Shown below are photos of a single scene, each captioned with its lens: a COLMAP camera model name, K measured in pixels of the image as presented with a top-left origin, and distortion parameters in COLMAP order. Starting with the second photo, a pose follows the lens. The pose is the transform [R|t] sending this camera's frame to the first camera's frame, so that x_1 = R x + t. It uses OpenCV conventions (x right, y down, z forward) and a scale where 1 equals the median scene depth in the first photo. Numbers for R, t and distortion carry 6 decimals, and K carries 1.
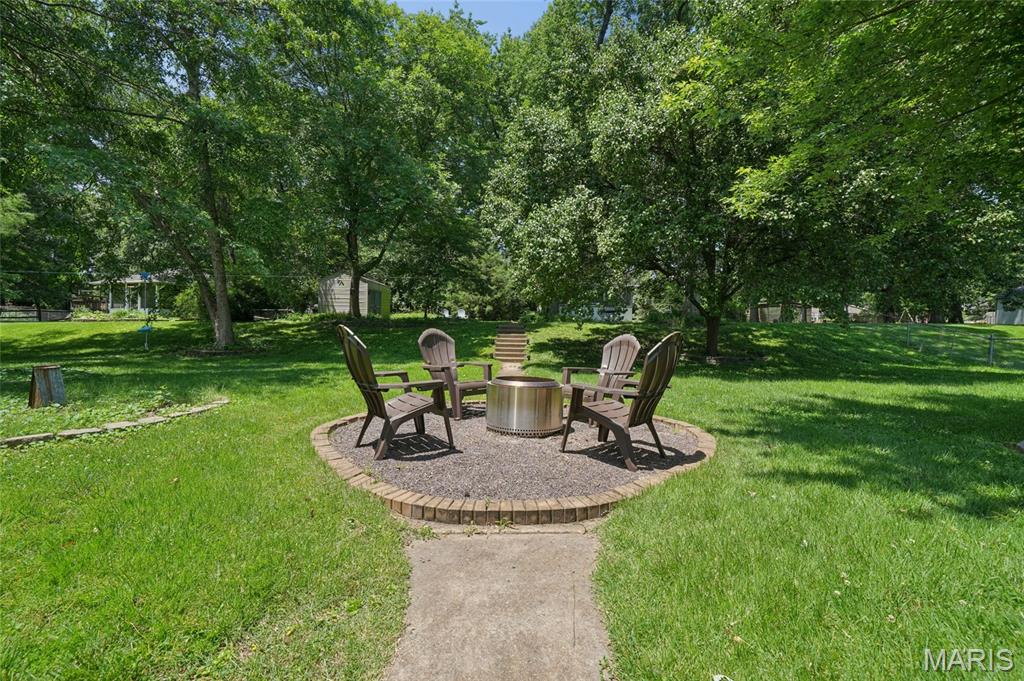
lens RADIAL K [[449.4, 0, 510.9], [0, 449.4, 338.3], [0, 0, 1]] dist [-0.002108, -0.000040]
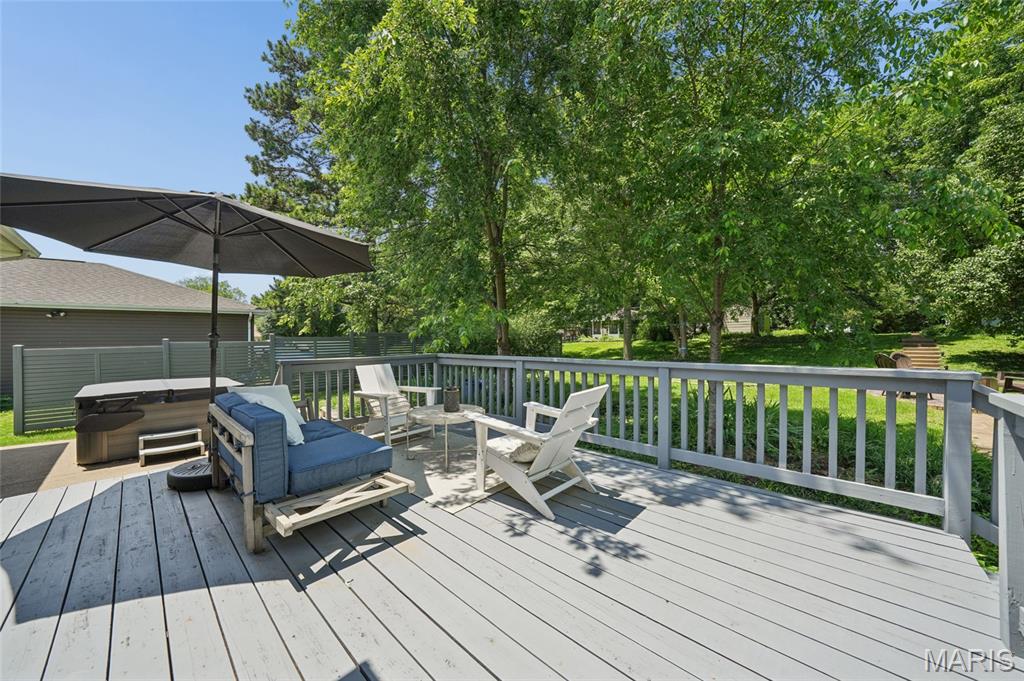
lens RADIAL K [[356.6, 0, 514.3], [0, 356.6, 341.9], [0, 0, 1]] dist [-0.009379, -0.000038]
pose [[0.683969, -0.019740, -0.729244, -0.043638], [0.006990, 0.999765, -0.020506, -0.009994], [0.729477, 0.008928, 0.683947, -0.341853]]
